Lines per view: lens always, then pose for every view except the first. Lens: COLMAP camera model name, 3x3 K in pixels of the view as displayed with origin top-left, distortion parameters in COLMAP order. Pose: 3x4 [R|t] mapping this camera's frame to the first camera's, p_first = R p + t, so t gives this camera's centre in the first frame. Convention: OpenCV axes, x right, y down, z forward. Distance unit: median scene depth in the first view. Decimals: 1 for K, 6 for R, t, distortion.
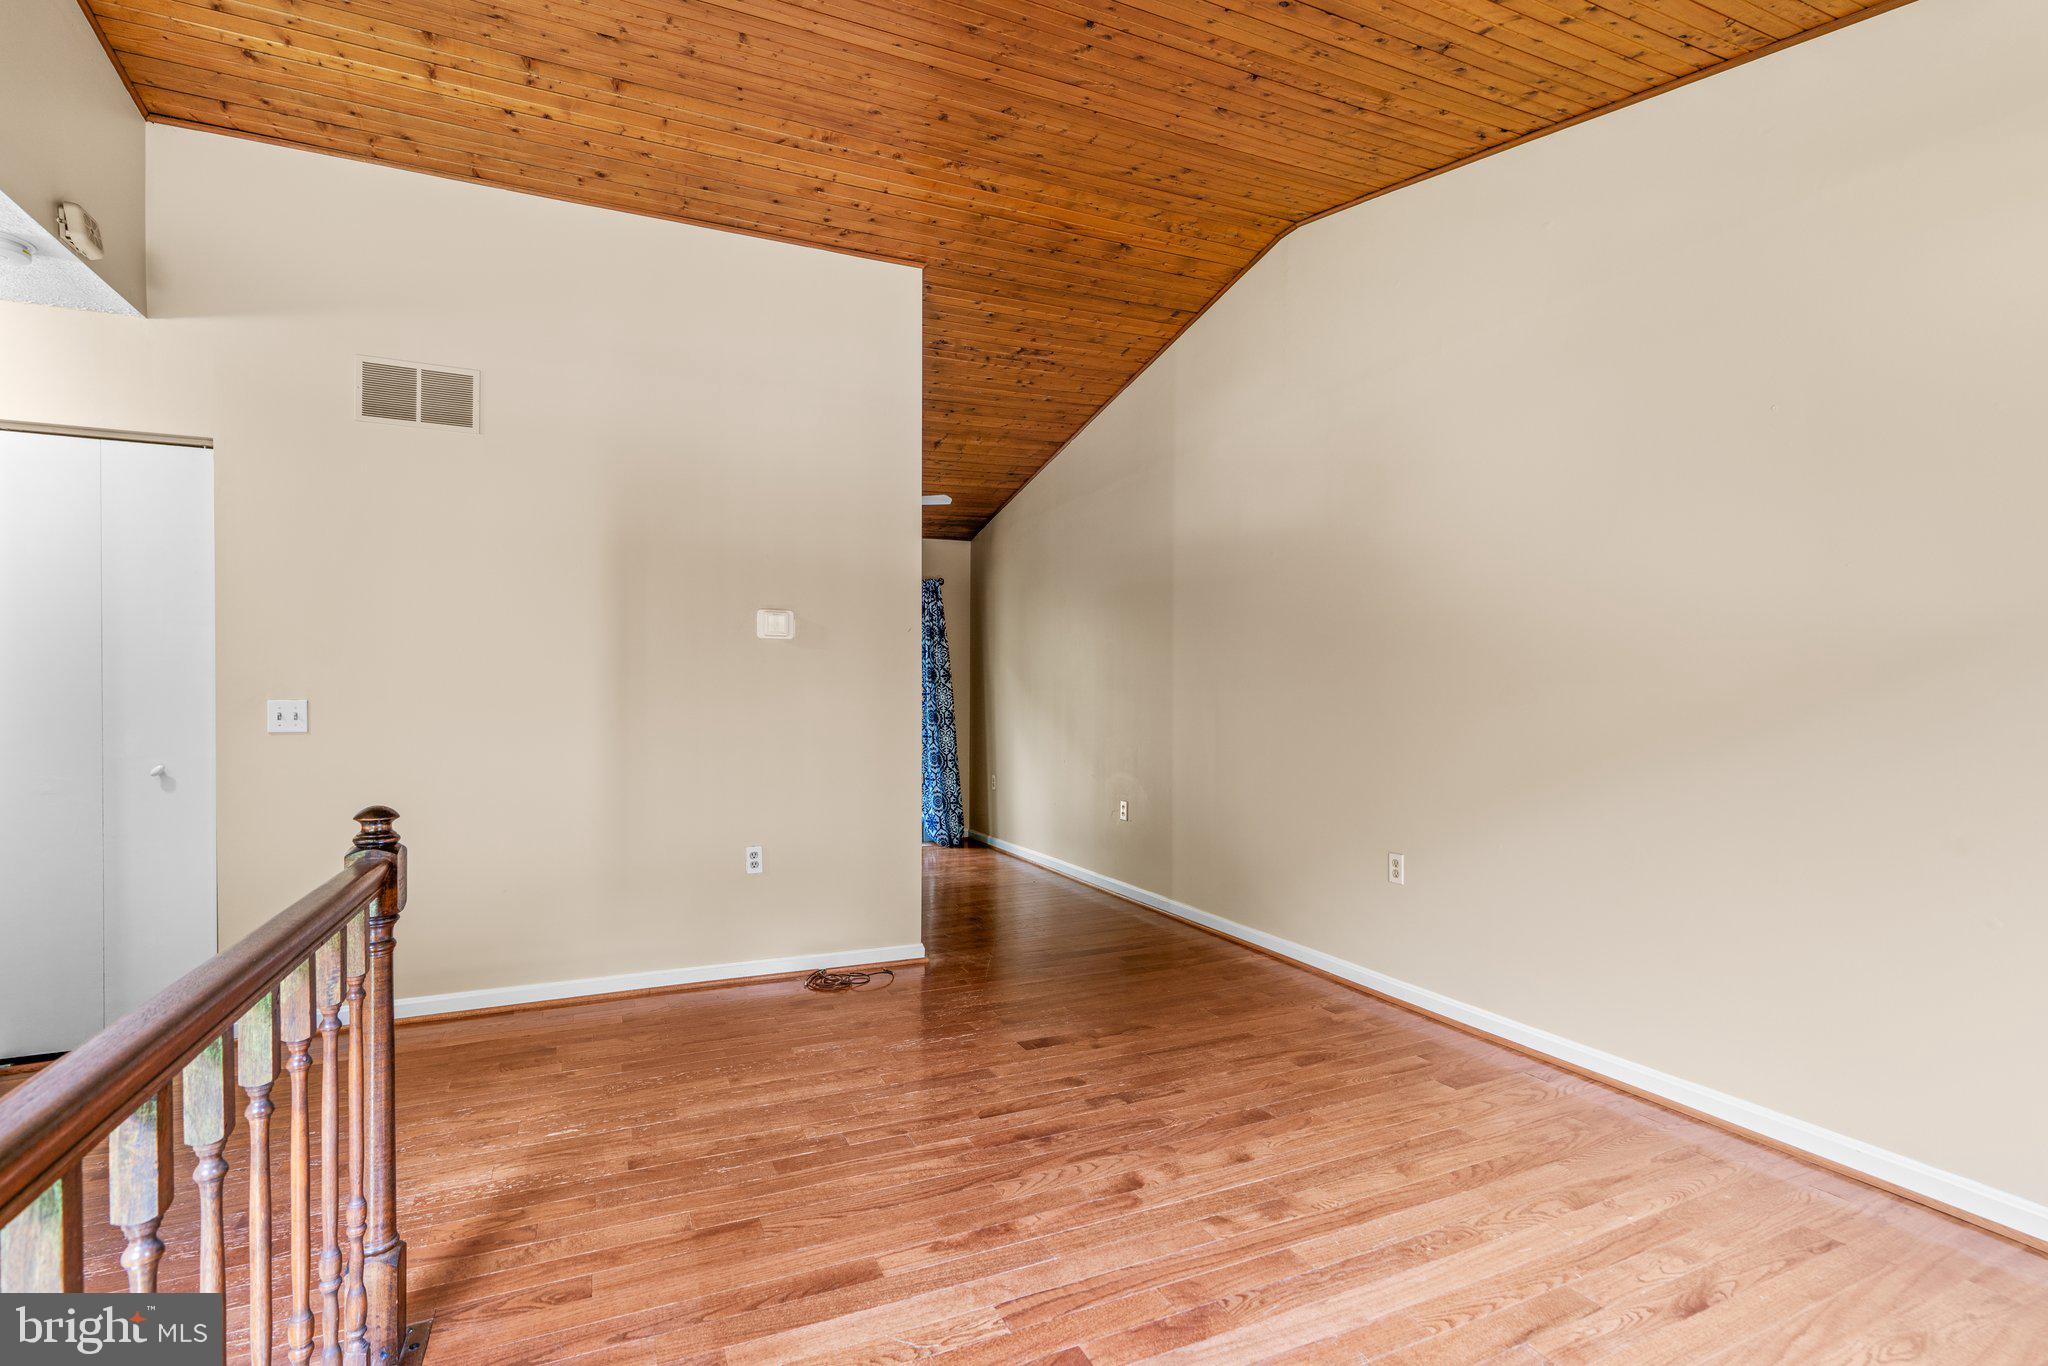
lens RADIAL K [[927.0, 0, 1008.3], [0, 927.0, 713.2], [0, 0, 1]] dist [-0.011088, 0.003841]
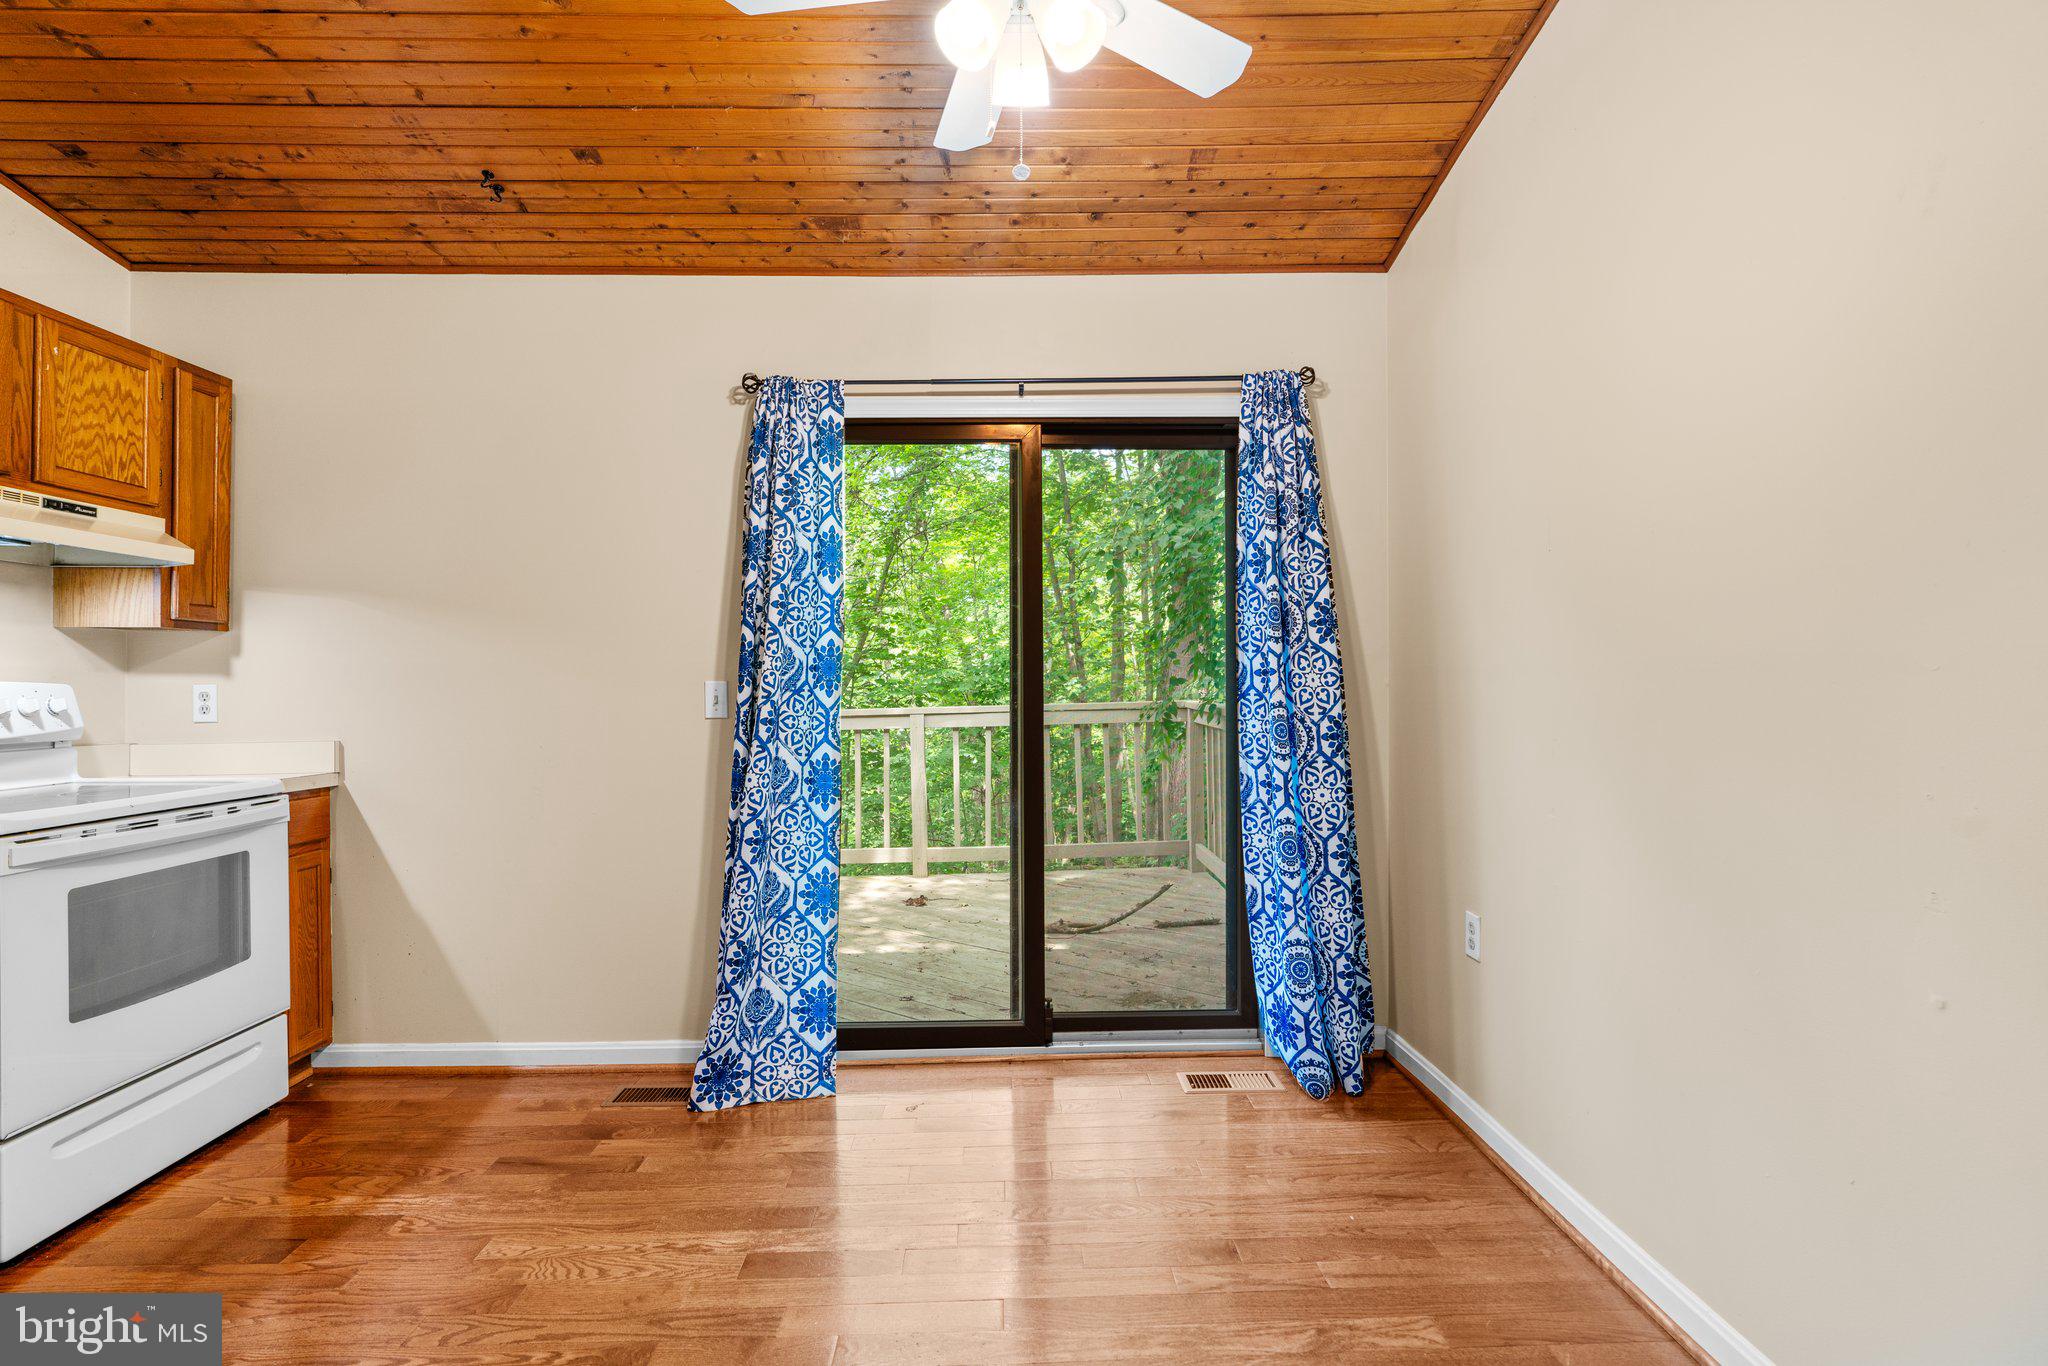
lens RADIAL K [[927.0, 0, 1031.8], [0, 927.0, 679.2], [0, 0, 1]] dist [-0.011088, 0.003841]
pose [[0.937583, -0.003502, -0.347745, -0.112930], [-0.003767, 0.999788, -0.020225, -0.023435], [0.347742, 0.020273, 0.937371, 1.459758]]
